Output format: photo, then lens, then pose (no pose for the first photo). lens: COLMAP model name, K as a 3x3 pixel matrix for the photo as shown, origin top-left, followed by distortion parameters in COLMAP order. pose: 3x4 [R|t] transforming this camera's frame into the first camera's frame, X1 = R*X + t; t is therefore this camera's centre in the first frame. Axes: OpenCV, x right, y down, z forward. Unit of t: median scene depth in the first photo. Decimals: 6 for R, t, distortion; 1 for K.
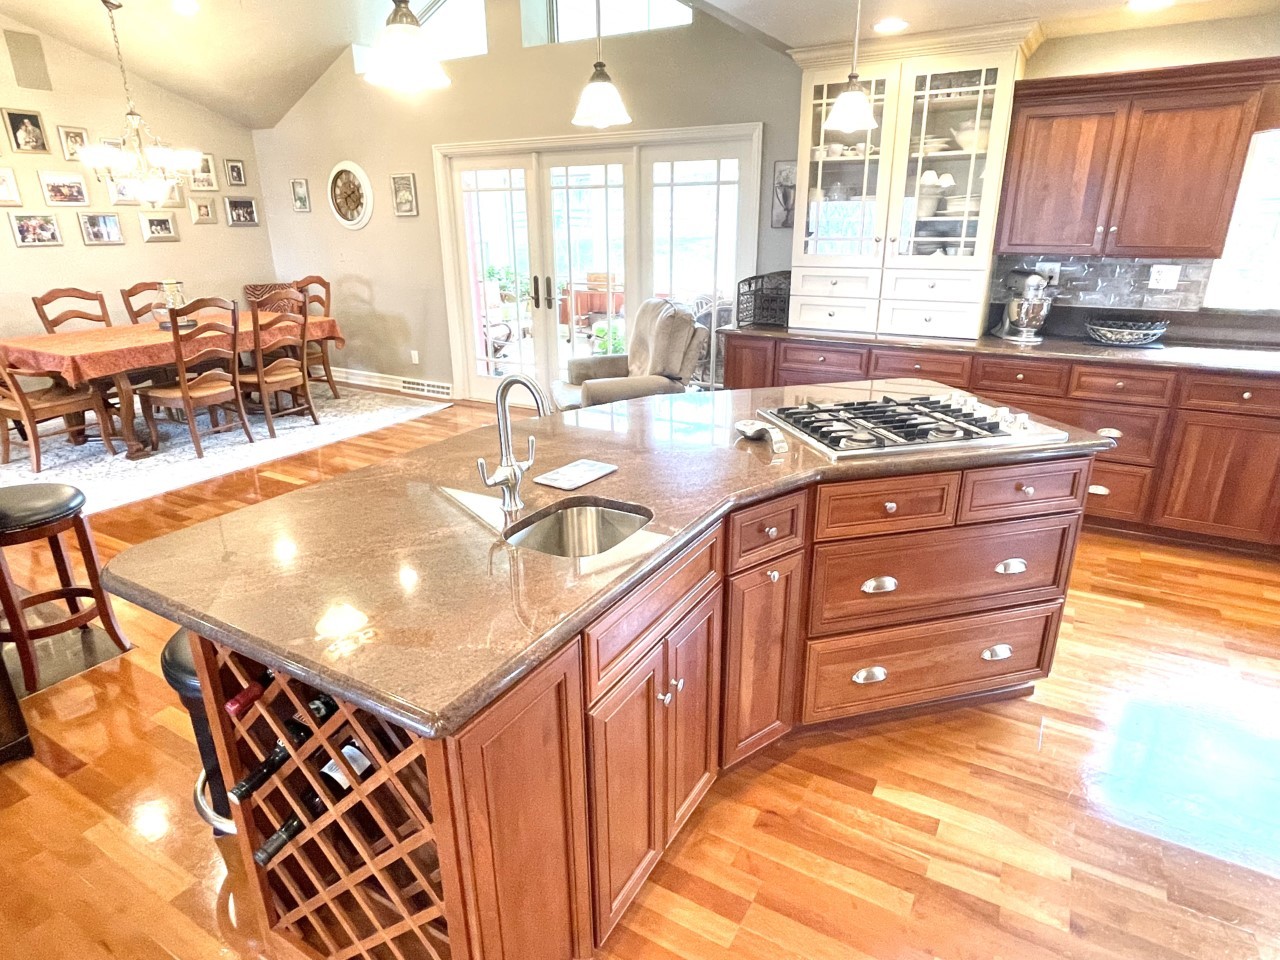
lens RADIAL K [[743.8, 0, 643.5], [0, 743.8, 482.2], [0, 0, 1]] dist [-0.001635, -0.002609]
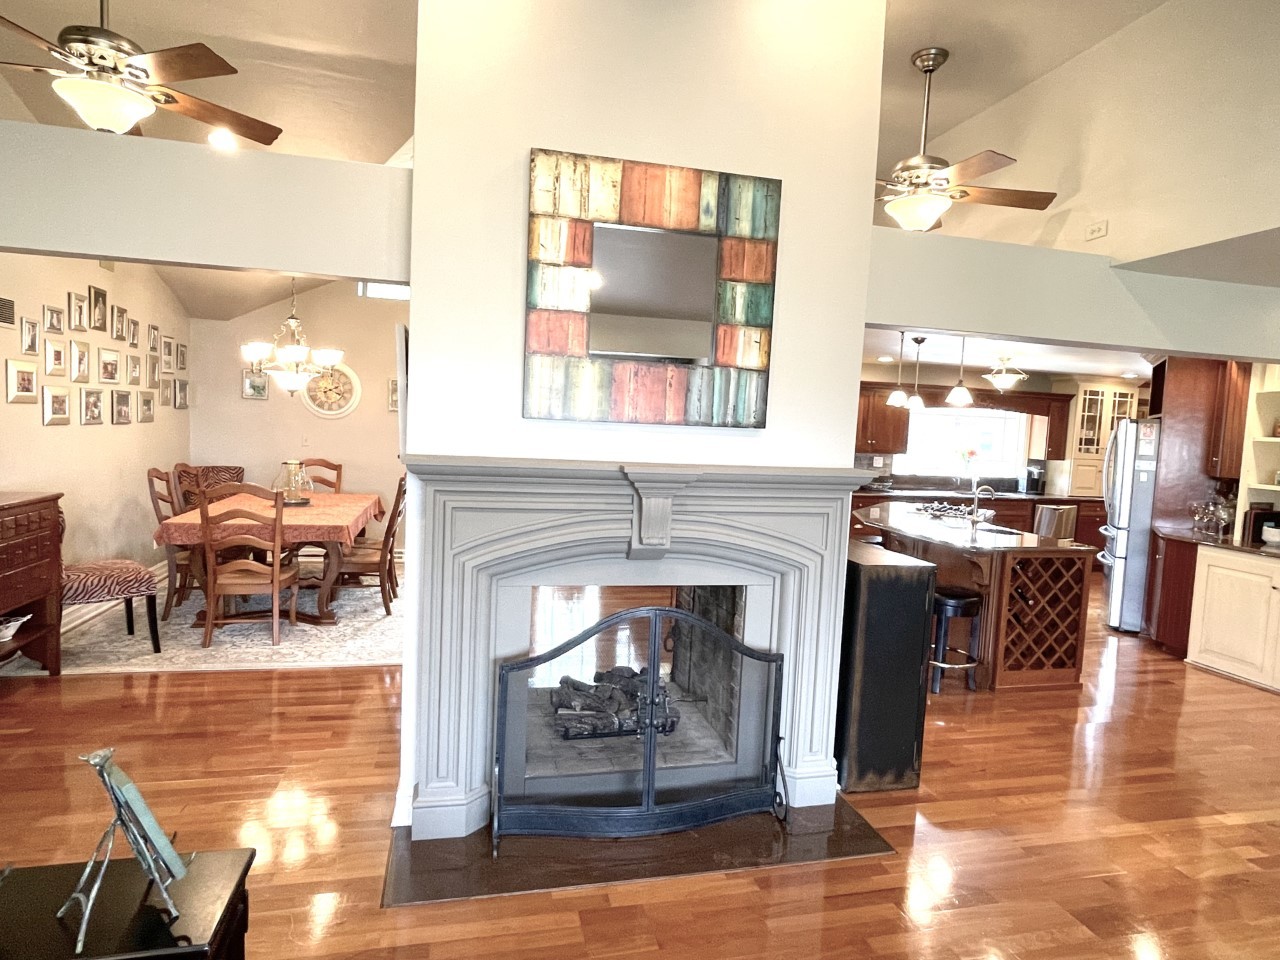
lens RADIAL K [[743.8, 0, 632.9], [0, 743.8, 475.1], [0, 0, 1]] dist [-0.001635, -0.002609]
pose [[0.718573, -0.006343, 0.695422, -1.044590], [0.183578, 0.966221, -0.180877, 0.031669], [-0.670784, 0.257637, 0.695465, -0.067472]]
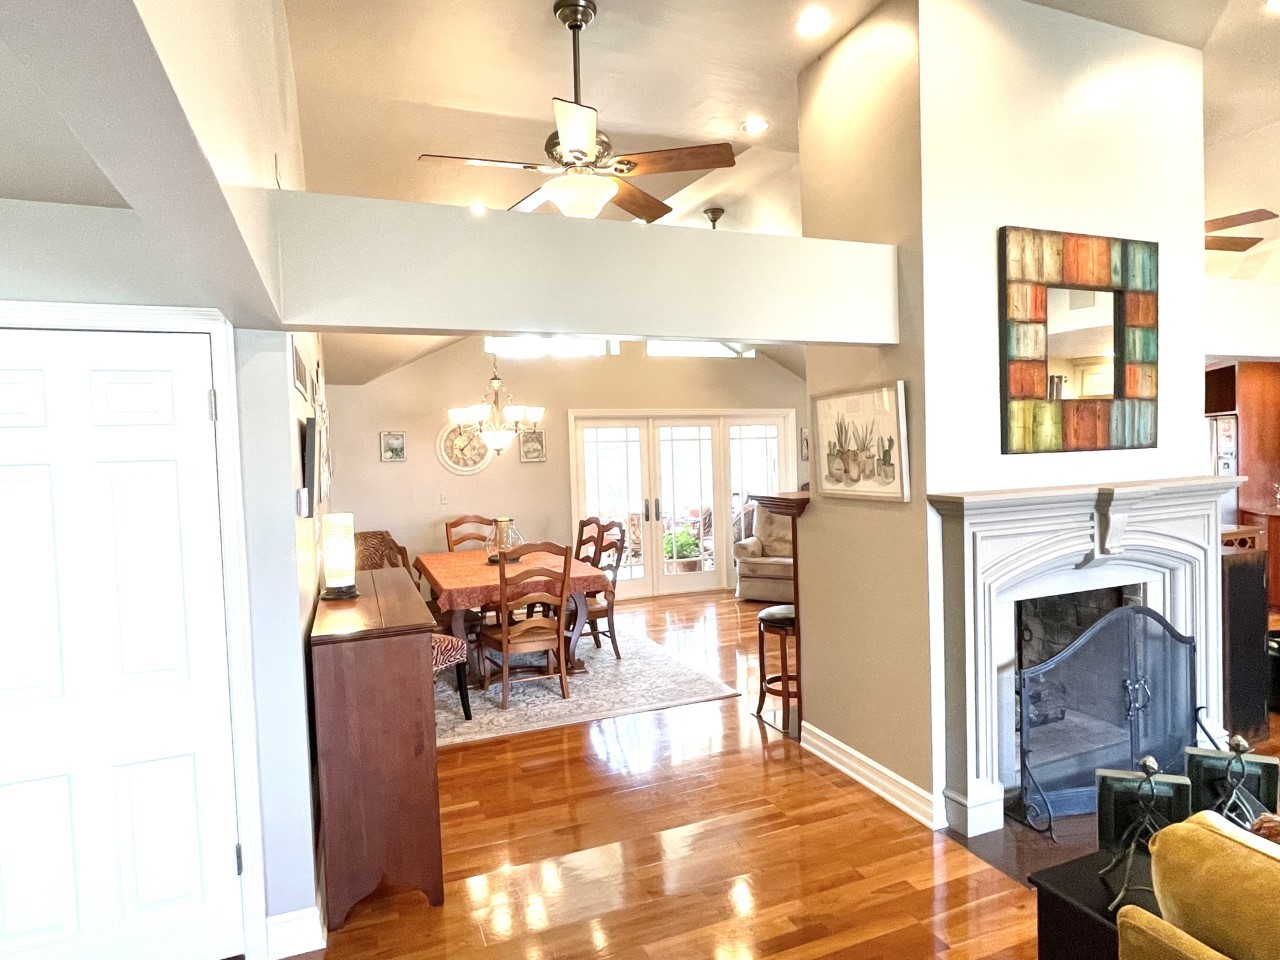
lens RADIAL K [[743.8, 0, 635.3], [0, 743.8, 472.9], [0, 0, 1]] dist [-0.001635, -0.002609]
pose [[0.612749, -0.030946, 0.789672, -1.391729], [0.291448, 0.937648, -0.189405, -0.073006], [-0.734573, 0.346206, 0.583562, 0.205610]]
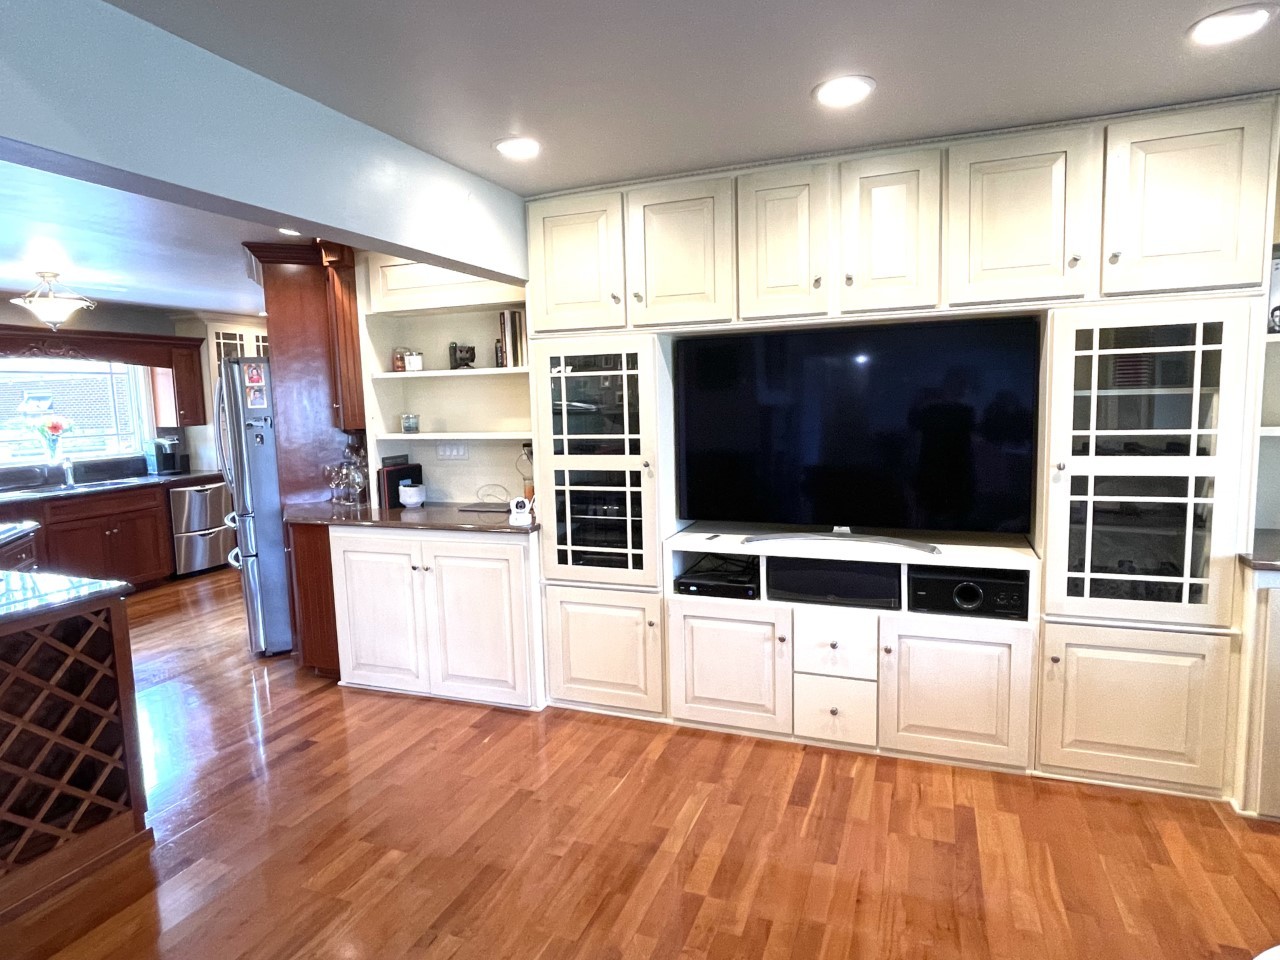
lens RADIAL K [[762.5, 0, 631.8], [0, 762.5, 471.1], [0, 0, 1]] dist [0.002411, -0.007827]
pose [[-0.144171, -0.082901, 0.986074, -0.561256], [0.361217, 0.923314, 0.130437, 0.042351], [-0.921269, 0.374992, -0.103170, -0.074152]]
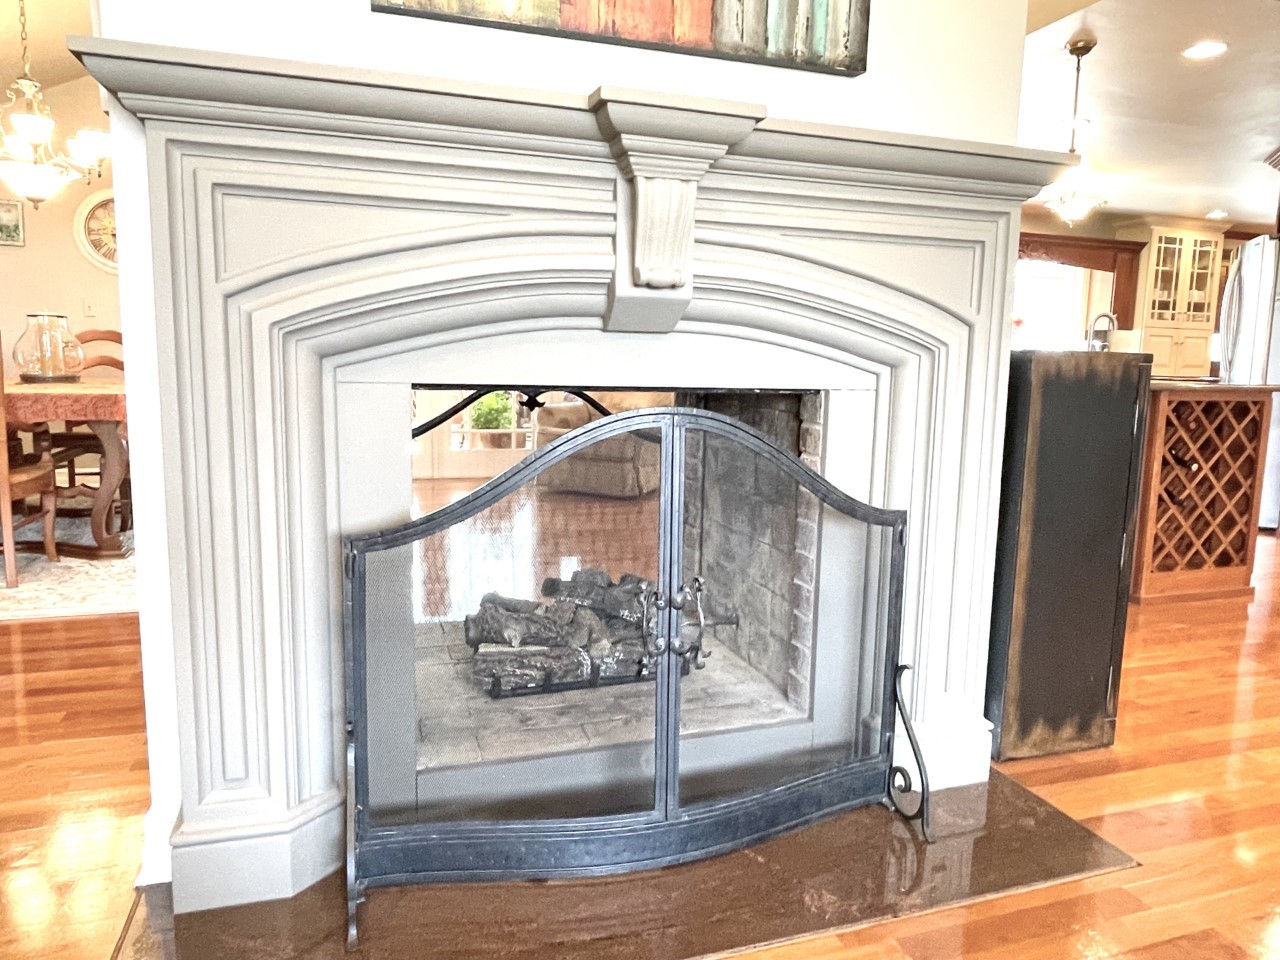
lens RADIAL K [[879.3, 0, 634.0], [0, 879.3, 472.7], [0, 0, 1]] dist [-0.001681, -0.002402]
pose [[0.660126, -0.075844, 0.747316, -0.907016], [0.228041, 0.968169, -0.103177, 0.077751], [-0.715703, 0.238529, 0.656409, 0.122699]]
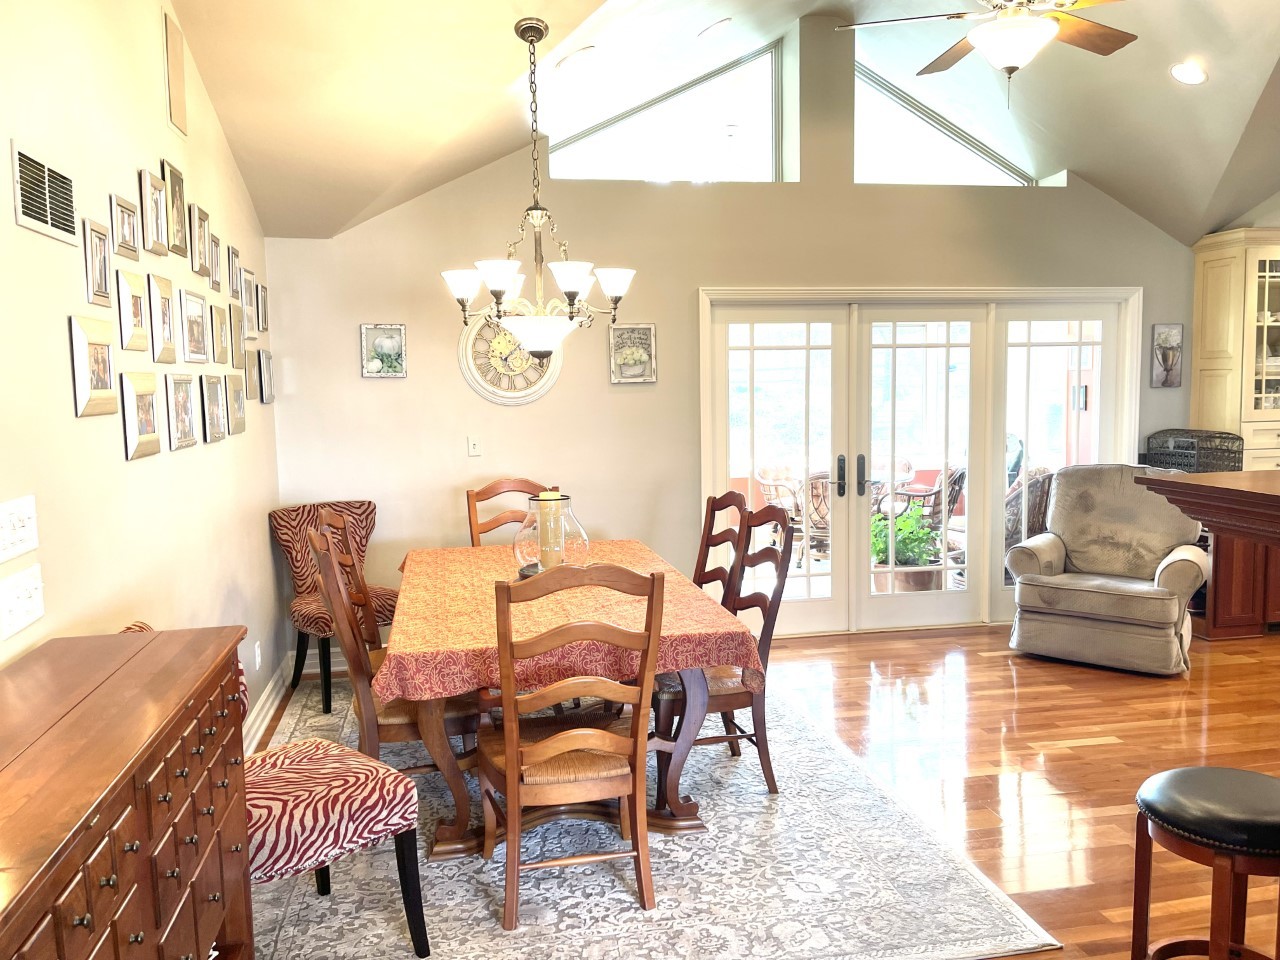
lens RADIAL K [[1016.4, 0, 634.8], [0, 1016.4, 474.3], [0, 0, 1]] dist [0.065453, -0.058793]
pose [[0.747523, -0.064649, 0.661082, -1.096448], [0.233893, 0.957129, -0.170876, -0.144710], [-0.621694, 0.282356, 0.730597, 0.418588]]
